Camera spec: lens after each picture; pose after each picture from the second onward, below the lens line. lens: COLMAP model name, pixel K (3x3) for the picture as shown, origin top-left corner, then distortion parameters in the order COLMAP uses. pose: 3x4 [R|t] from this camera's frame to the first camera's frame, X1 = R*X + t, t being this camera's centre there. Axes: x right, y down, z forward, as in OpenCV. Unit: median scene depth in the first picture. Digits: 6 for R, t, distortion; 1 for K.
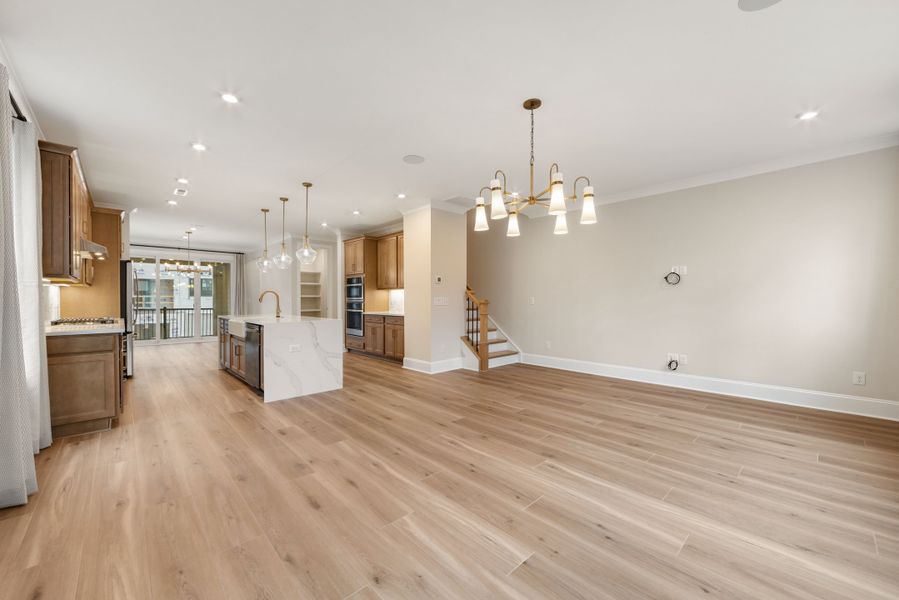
lens RADIAL K [[352.9, 0, 450.4], [0, 352.9, 300.4], [0, 0, 1]] dist [-0.003539, -0.000610]
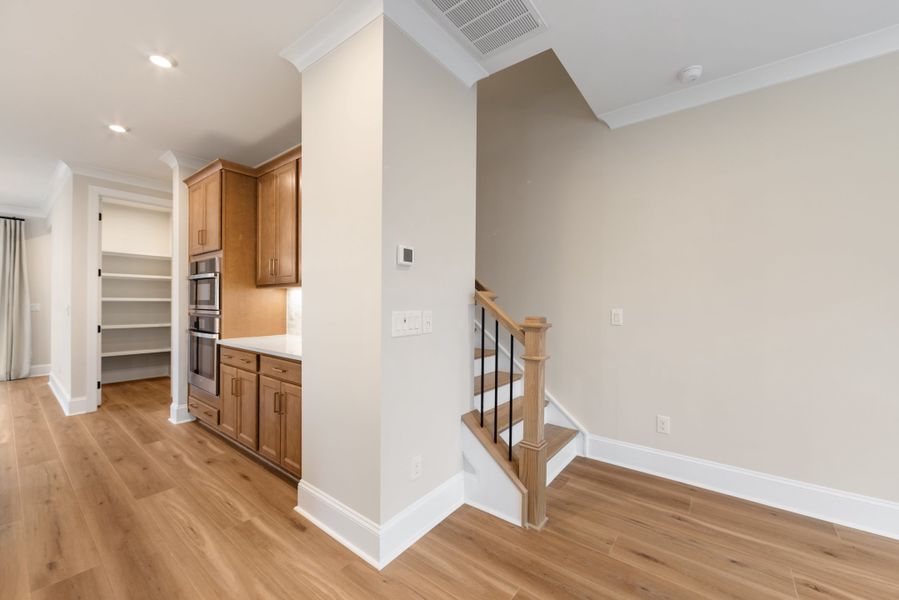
lens RADIAL K [[352.9, 0, 457.4], [0, 352.9, 301.7], [0, 0, 1]] dist [-0.003539, -0.000610]
pose [[0.986066, 0.007222, 0.166197, -0.039579], [-0.006368, 0.999964, -0.005669, -0.015274], [-0.166232, 0.004532, 0.986076, 0.669407]]
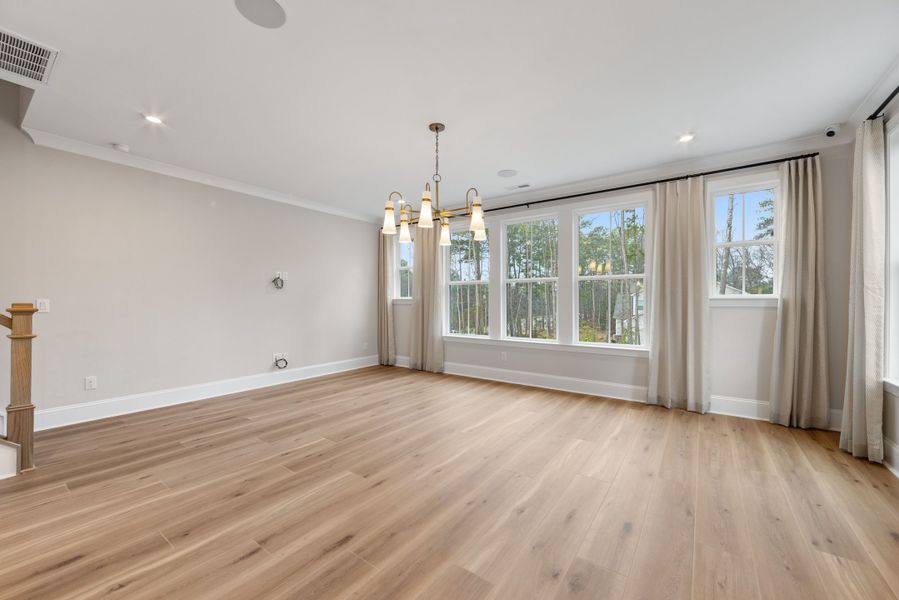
lens RADIAL K [[352.9, 0, 445.7], [0, 352.9, 304.4], [0, 0, 1]] dist [-0.003539, -0.000610]
pose [[-0.188914, -0.005540, 0.981978, -0.418914], [0.004385, 0.999969, 0.006485, -0.001627], [-0.981984, 0.005531, -0.188884, 0.575804]]
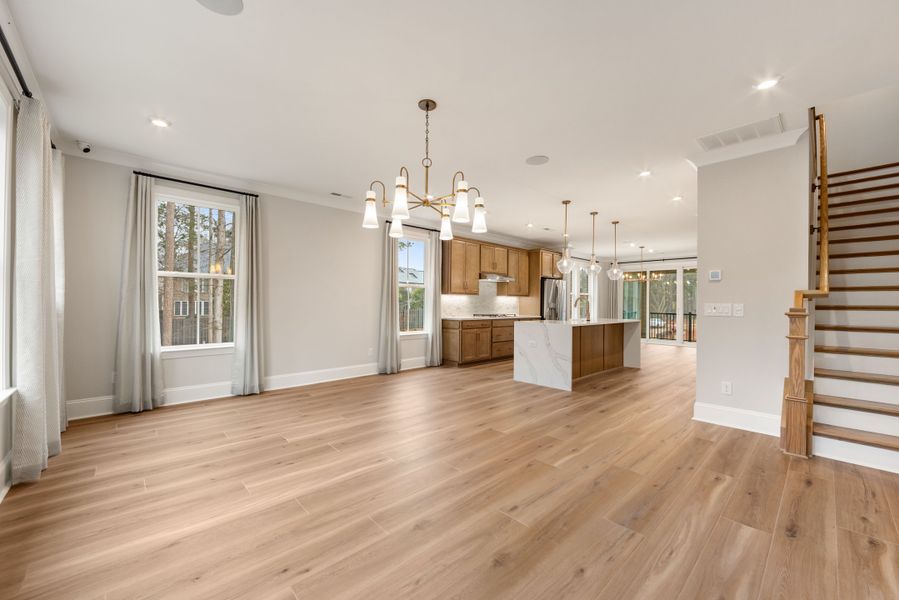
lens RADIAL K [[352.9, 0, 445.0], [0, 352.9, 303.3], [0, 0, 1]] dist [-0.003539, -0.000610]
pose [[-0.007648, 0.002323, -0.999968, 0.585023], [-0.012263, 0.999922, 0.002417, -0.004463], [0.999896, 0.012282, -0.007619, 0.516788]]
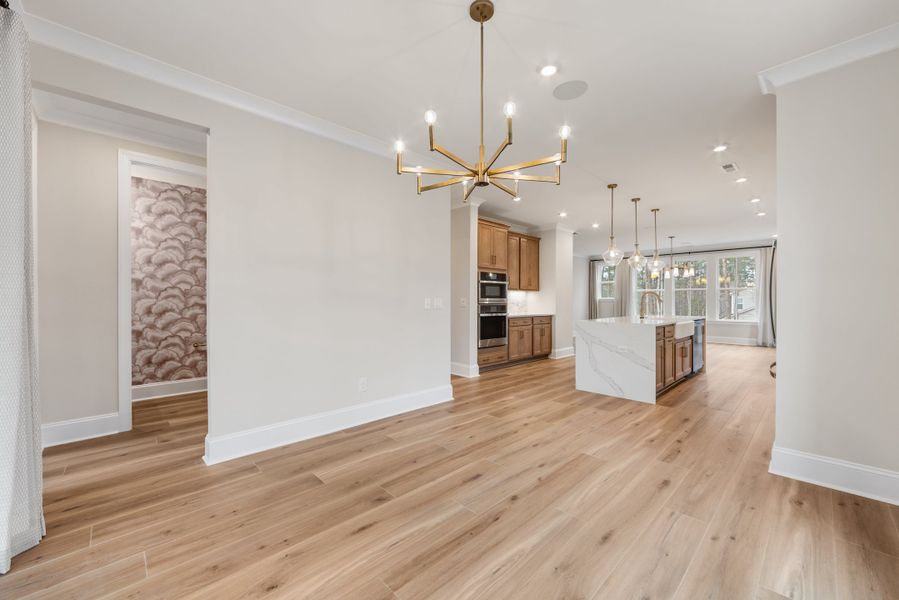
lens RADIAL K [[352.9, 0, 449.2], [0, 352.9, 302.0], [0, 0, 1]] dist [-0.003539, -0.000610]
pose [[-0.005709, -0.001824, 0.999982, -1.383800], [0.002984, 0.999994, 0.001841, -0.001698], [-0.999979, 0.002995, -0.005703, 1.446709]]
